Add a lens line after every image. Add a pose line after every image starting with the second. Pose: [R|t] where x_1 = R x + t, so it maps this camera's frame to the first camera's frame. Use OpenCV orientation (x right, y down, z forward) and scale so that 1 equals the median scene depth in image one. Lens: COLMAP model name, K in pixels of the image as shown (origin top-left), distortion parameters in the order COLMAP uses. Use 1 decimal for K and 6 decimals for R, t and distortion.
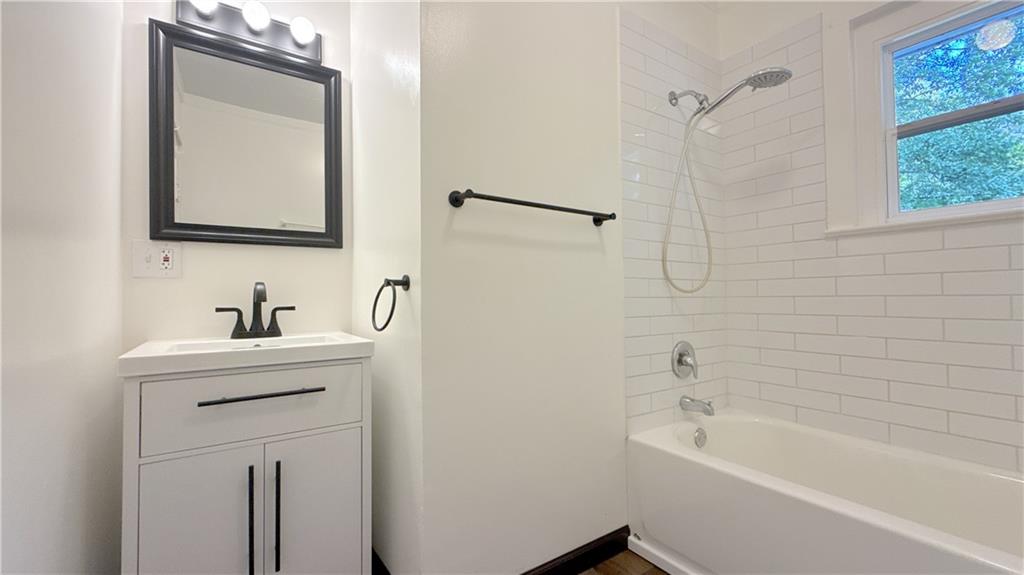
lens RADIAL K [[421.2, 0, 516.3], [0, 421.2, 289.3], [0, 0, 1]] dist [0.001037, 0.000251]
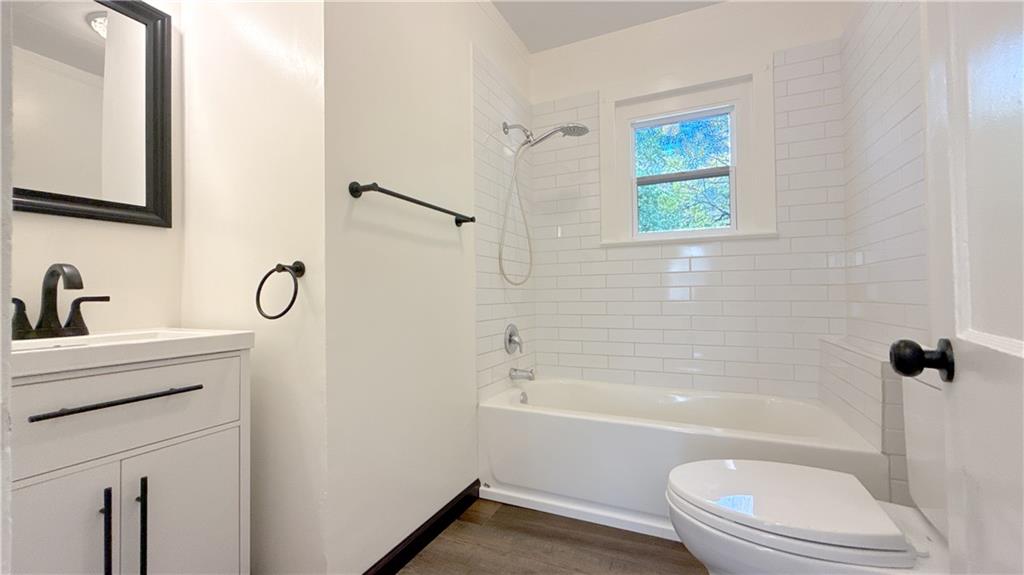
lens RADIAL K [[415.0, 0, 513.4], [0, 415.0, 289.5], [0, 0, 1]] dist [0.007290, 0.000019]
pose [[0.856042, 0.003537, 0.516894, -0.264557], [-0.002791, 0.999994, -0.002220, 0.025669], [-0.516899, 0.000458, 0.856047, -0.062216]]
